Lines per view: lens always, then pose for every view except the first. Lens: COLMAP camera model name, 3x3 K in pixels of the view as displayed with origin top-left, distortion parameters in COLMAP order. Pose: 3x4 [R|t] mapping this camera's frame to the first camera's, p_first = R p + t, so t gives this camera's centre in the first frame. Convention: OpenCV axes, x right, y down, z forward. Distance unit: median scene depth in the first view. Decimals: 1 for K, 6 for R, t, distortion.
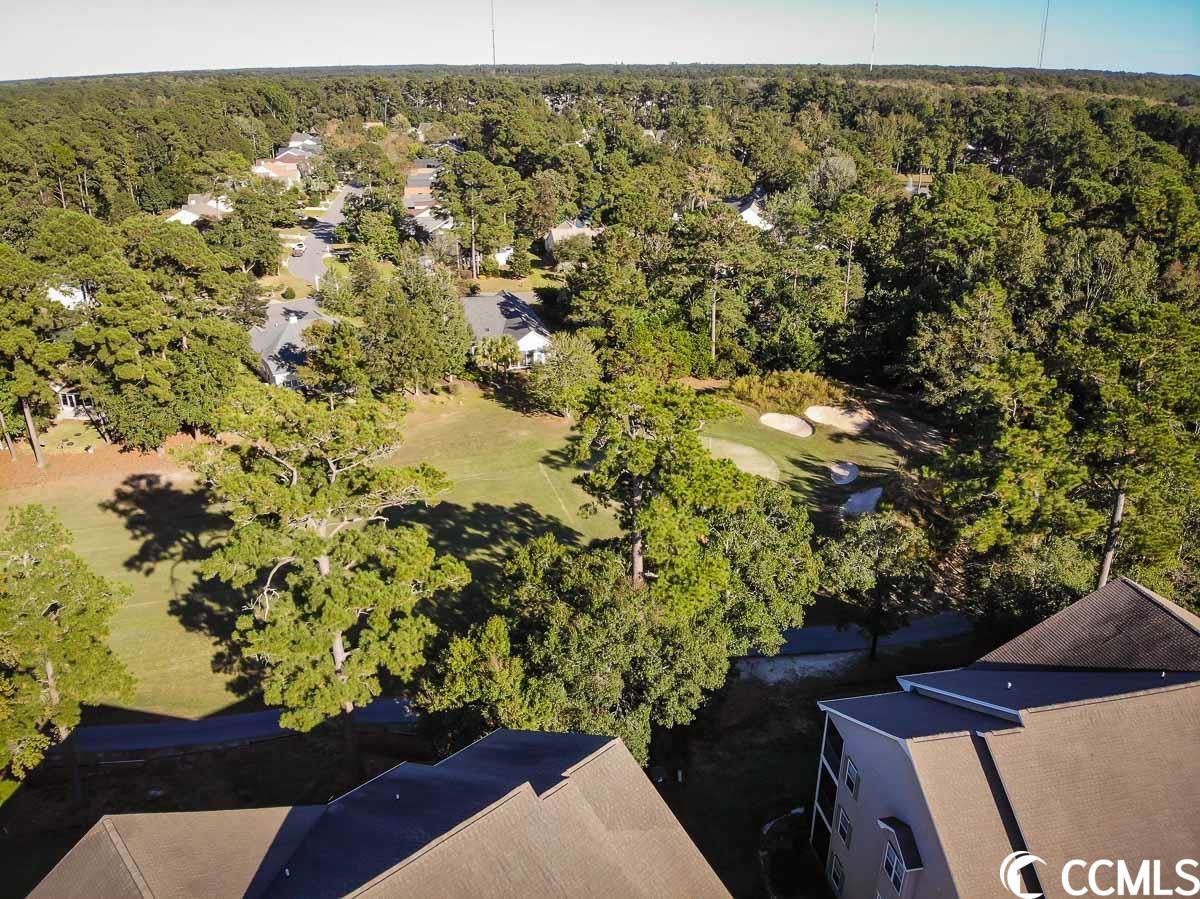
lens RADIAL K [[918.4, 0, 600.0], [0, 918.4, 449.5], [0, 0, 1]] dist [0.106384, -0.004284]
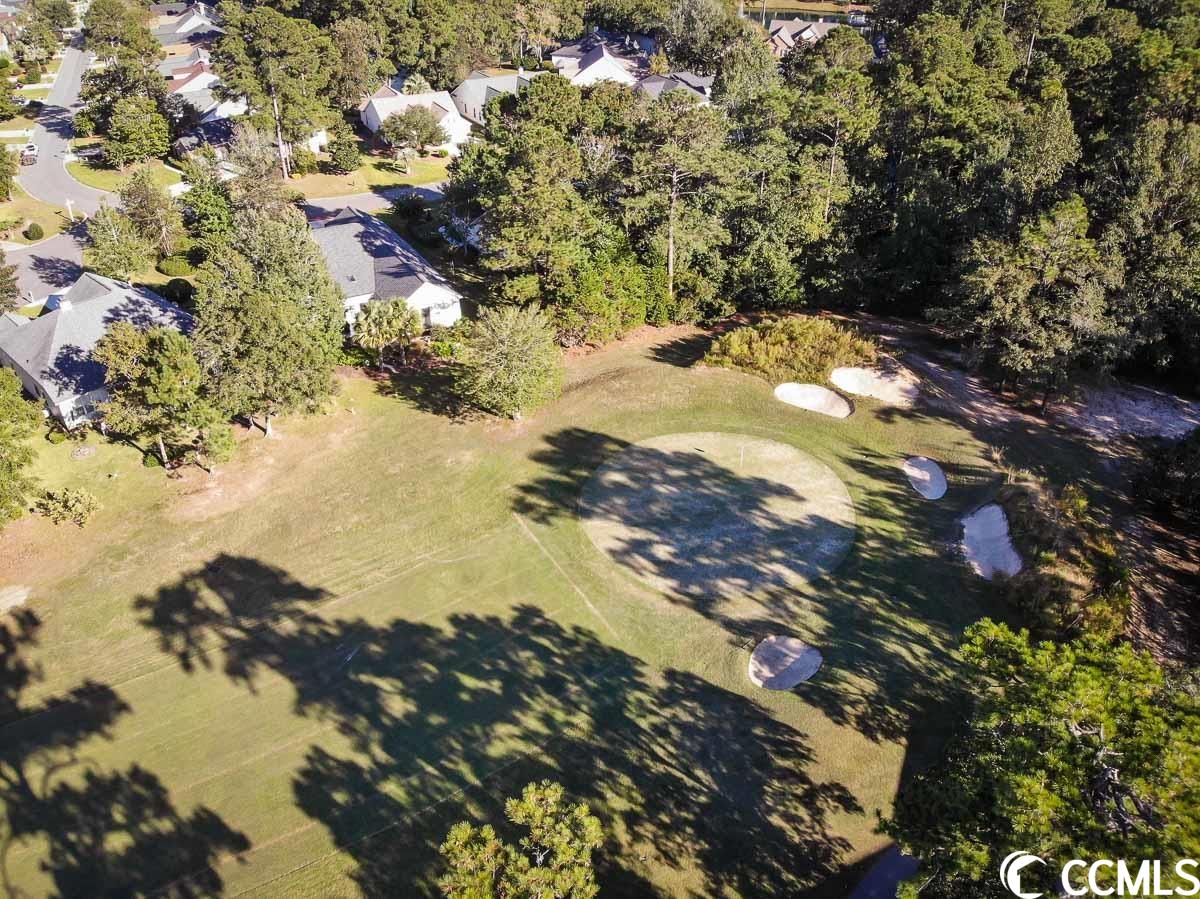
lens RADIAL K [[920.0, 0, 600.0], [0, 920.0, 449.5], [0, 0, 1]] dist [0.072736, -0.156441]
pose [[0.968395, -0.134485, 0.210059, -0.113719], [0.096079, 0.978329, 0.183416, -0.123573], [-0.230174, -0.157437, 0.960330, 0.264811]]
